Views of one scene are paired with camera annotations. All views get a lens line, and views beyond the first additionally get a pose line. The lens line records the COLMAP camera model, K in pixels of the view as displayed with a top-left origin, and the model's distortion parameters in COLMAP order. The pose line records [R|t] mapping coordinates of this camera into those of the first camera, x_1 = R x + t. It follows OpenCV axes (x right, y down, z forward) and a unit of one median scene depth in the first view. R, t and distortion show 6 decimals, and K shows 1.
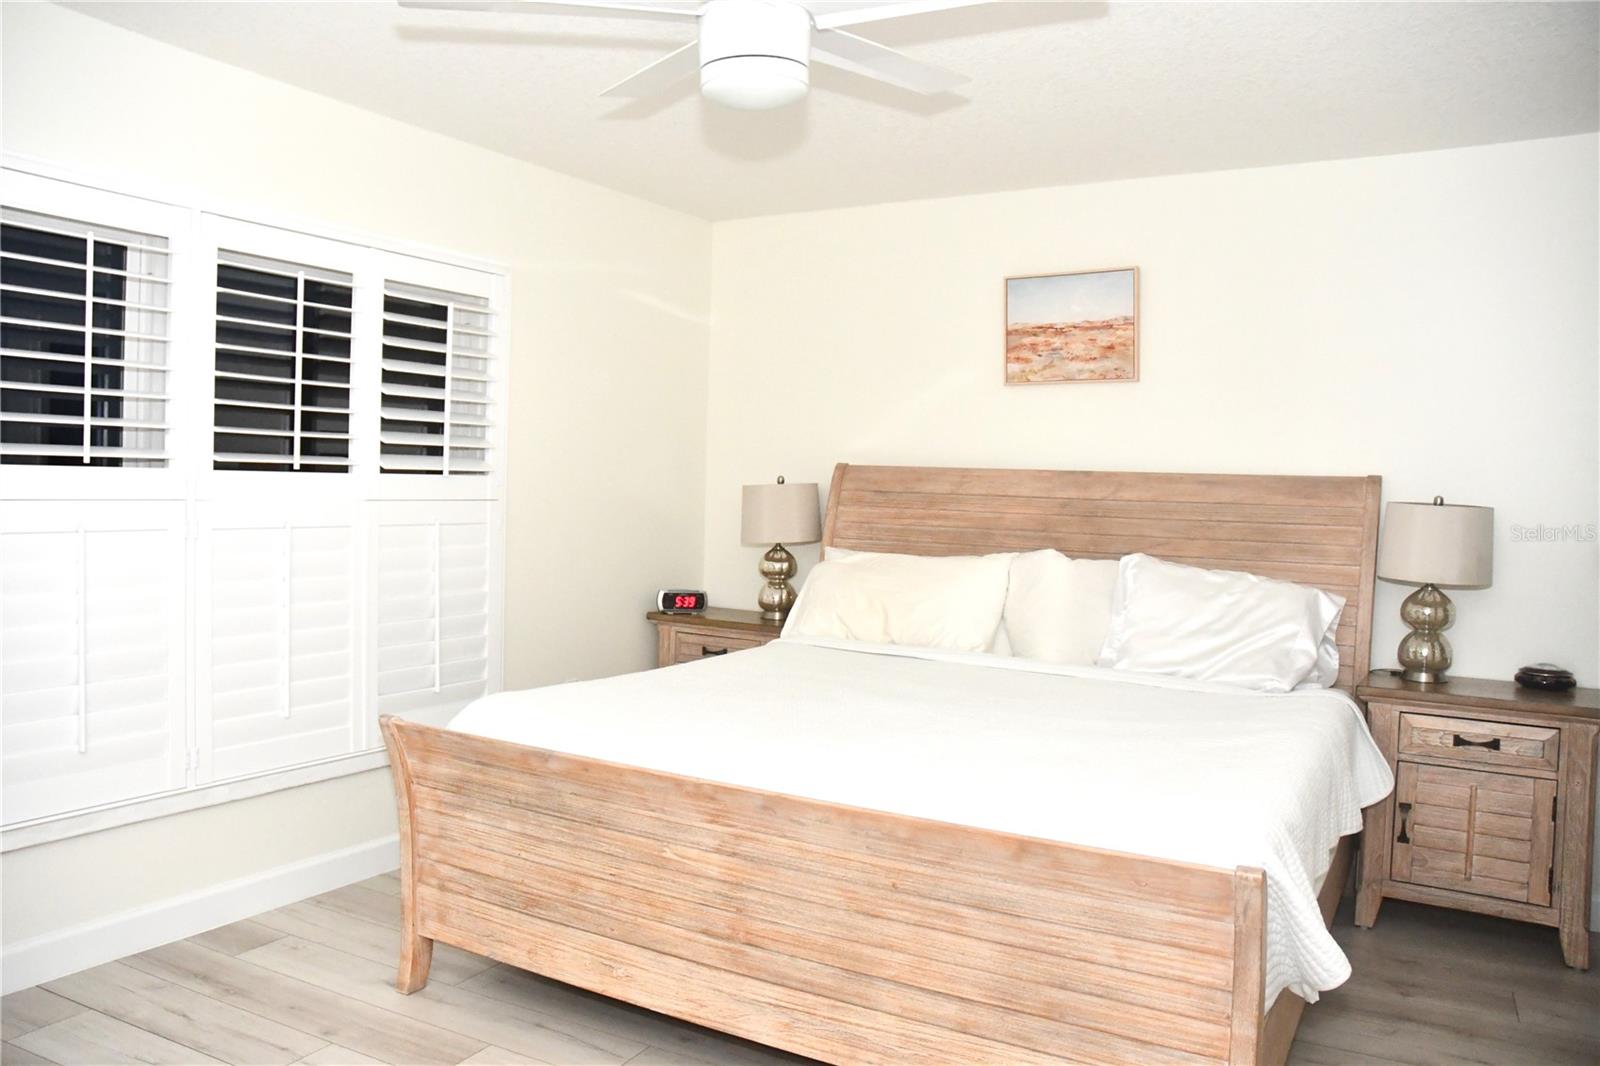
lens RADIAL K [[1253.2, 0, 793.9], [0, 1253.2, 525.0], [0, 0, 1]] dist [-0.152763, 0.116604]
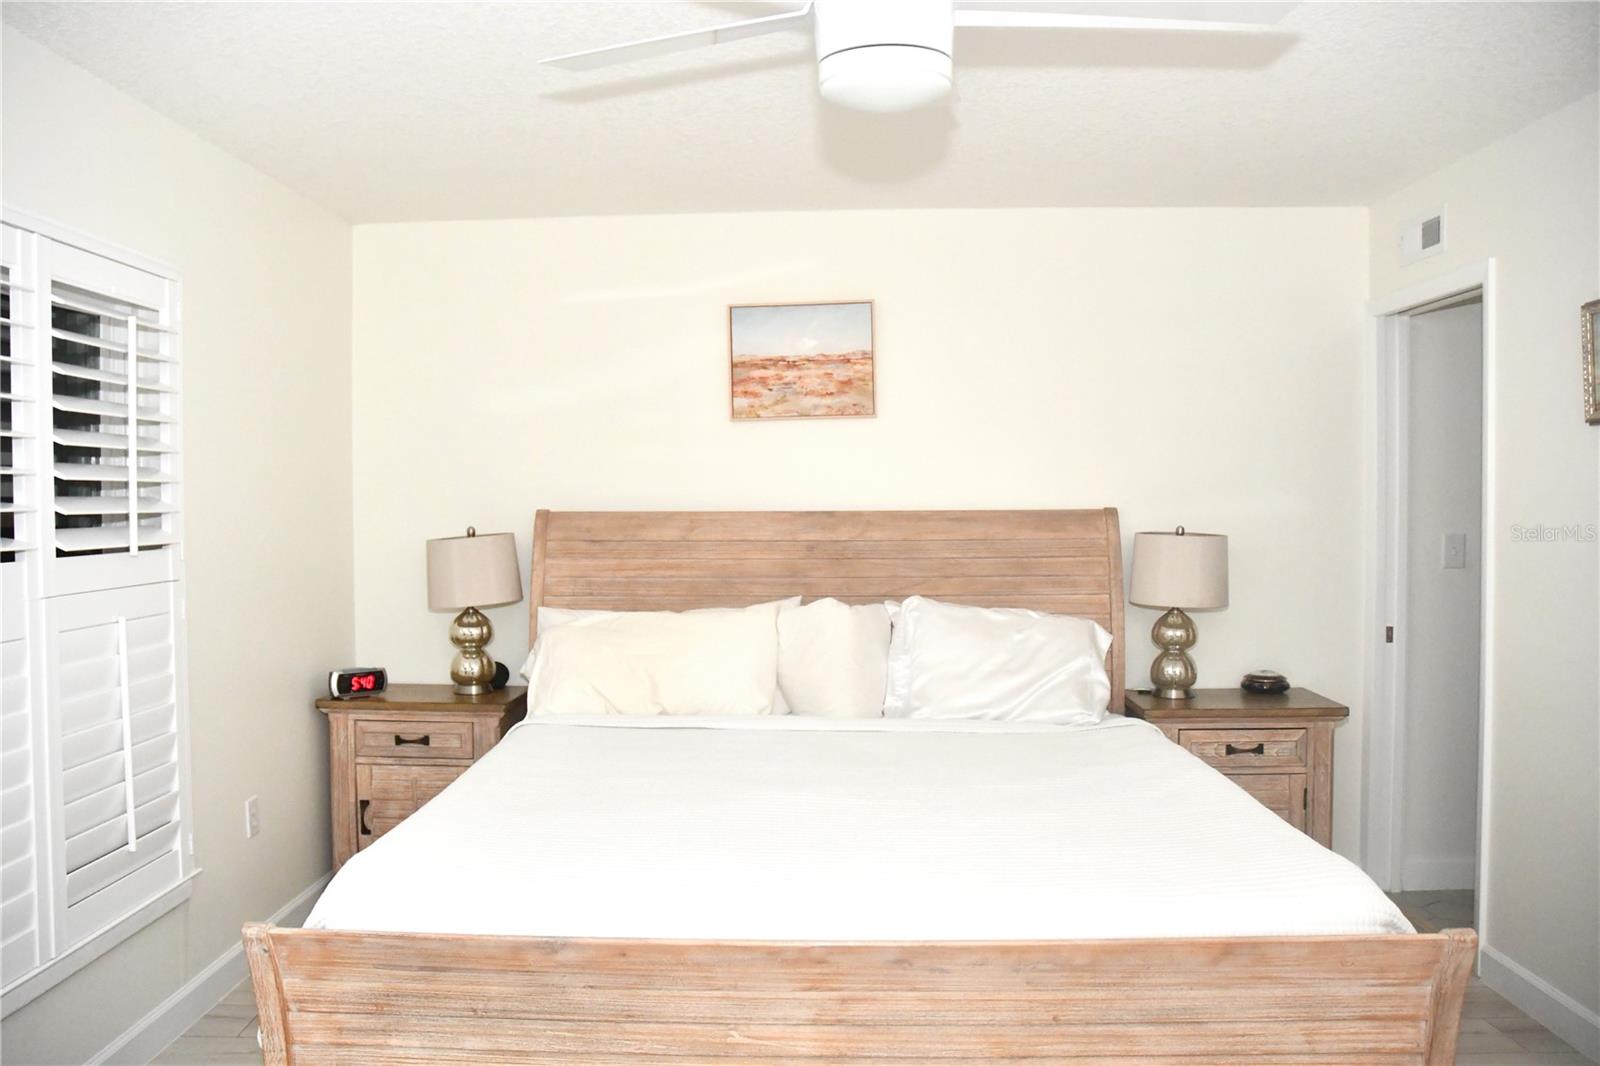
lens RADIAL K [[1253.2, 0, 772.1], [0, 1253.2, 505.6], [0, 0, 1]] dist [-0.152763, 0.116604]
pose [[0.871084, -0.035275, 0.489866, -0.322779], [0.044971, 0.998956, -0.008033, -0.048951], [-0.489071, 0.029027, 0.871761, 0.209498]]
